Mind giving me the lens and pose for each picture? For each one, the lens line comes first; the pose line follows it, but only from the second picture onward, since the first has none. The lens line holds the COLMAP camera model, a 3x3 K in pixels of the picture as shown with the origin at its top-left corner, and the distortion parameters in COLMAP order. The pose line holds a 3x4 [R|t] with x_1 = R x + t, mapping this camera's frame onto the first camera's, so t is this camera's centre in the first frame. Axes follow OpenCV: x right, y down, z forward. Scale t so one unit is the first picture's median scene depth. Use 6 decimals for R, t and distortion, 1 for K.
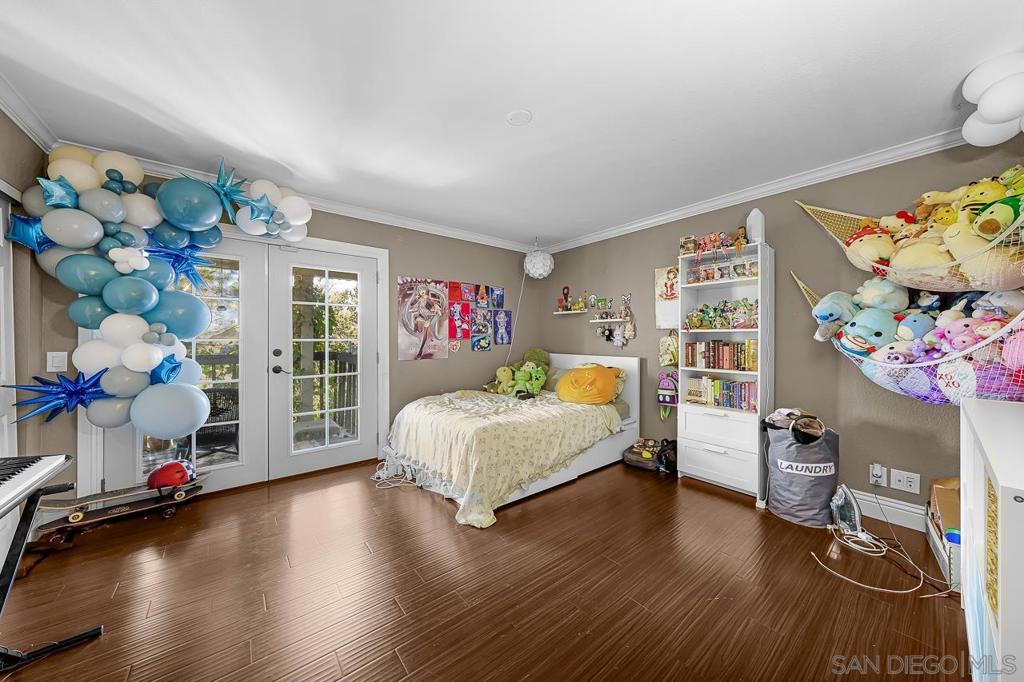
lens RADIAL K [[351.4, 0, 509.3], [0, 351.4, 337.3], [0, 0, 1]] dist [0.010277, -0.000142]
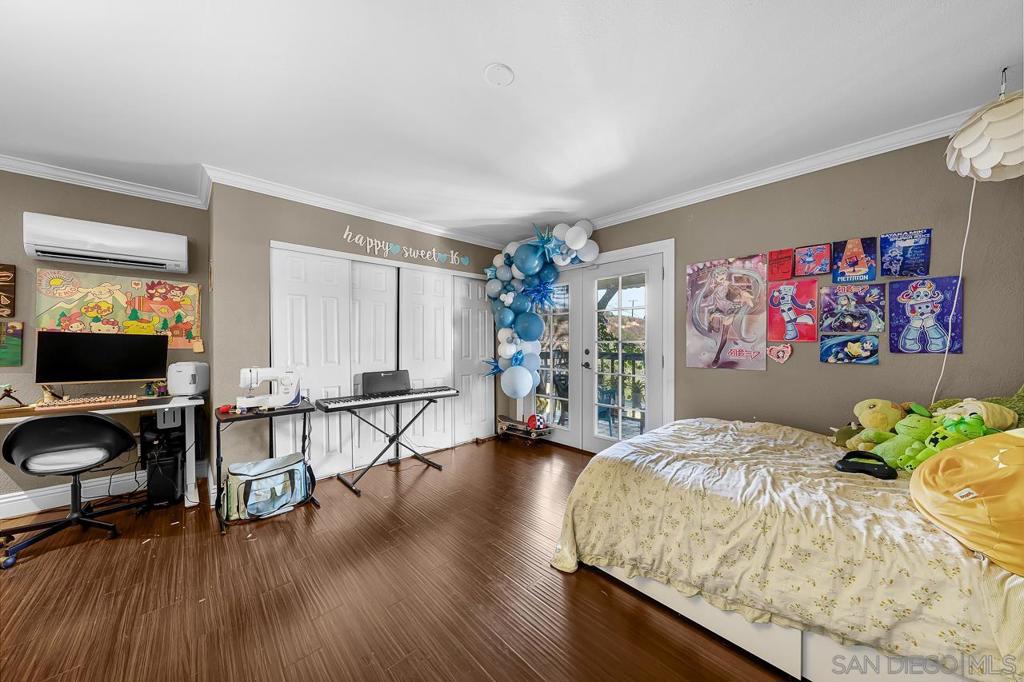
lens RADIAL K [[351.4, 0, 515.6], [0, 351.4, 343.2], [0, 0, 1]] dist [0.010277, -0.000142]
pose [[0.097685, 0.013440, -0.995127, 0.413233], [0.012257, 0.999817, 0.014707, -0.006829], [0.995142, -0.013634, 0.097502, 0.450207]]
